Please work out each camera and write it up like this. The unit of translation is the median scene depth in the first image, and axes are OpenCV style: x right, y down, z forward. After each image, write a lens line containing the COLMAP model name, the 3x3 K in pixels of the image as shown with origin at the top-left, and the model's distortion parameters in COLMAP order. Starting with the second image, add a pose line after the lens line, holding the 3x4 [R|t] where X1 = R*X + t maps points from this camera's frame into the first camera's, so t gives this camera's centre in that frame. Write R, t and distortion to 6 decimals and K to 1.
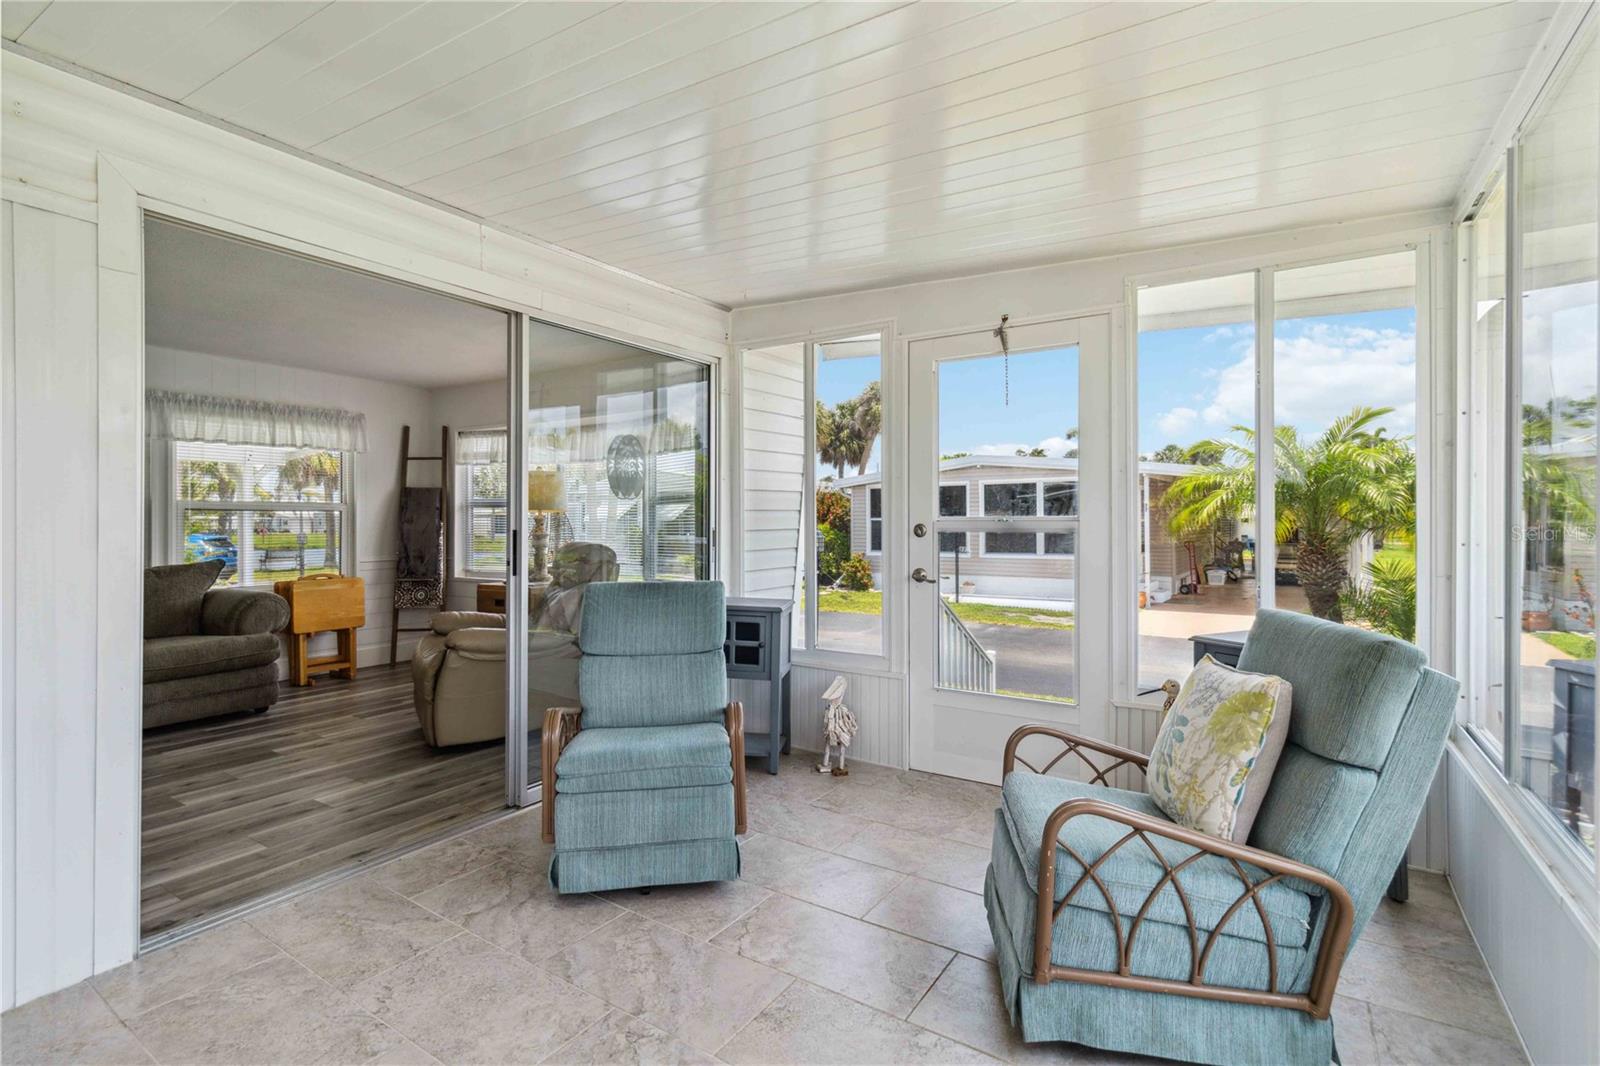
lens RADIAL K [[764.2, 0, 800.3], [0, 764.2, 517.8], [0, 0, 1]] dist [-0.002738, 0.000586]
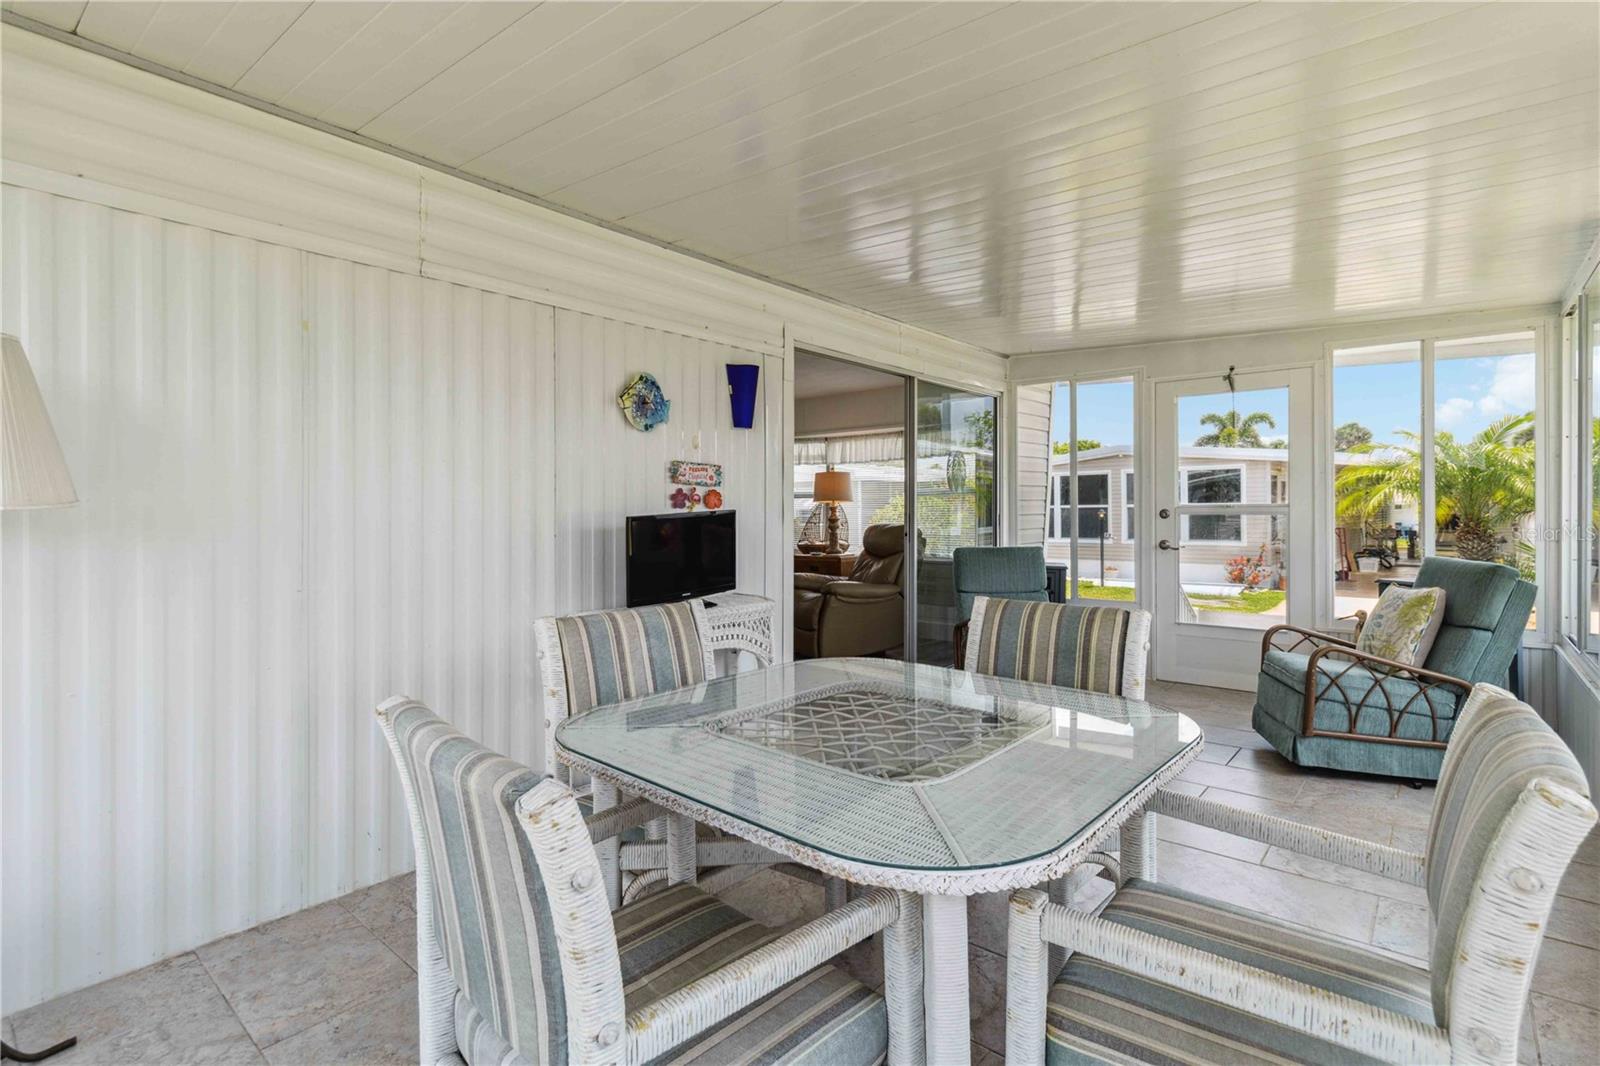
lens RADIAL K [[764.2, 0, 809.0], [0, 764.2, 509.8], [0, 0, 1]] dist [-0.002738, 0.000586]
pose [[0.991605, -0.003743, -0.129249, -0.565886], [0.004305, 0.999982, 0.004066, 0.000409], [0.129232, -0.004589, 0.991604, -0.902735]]
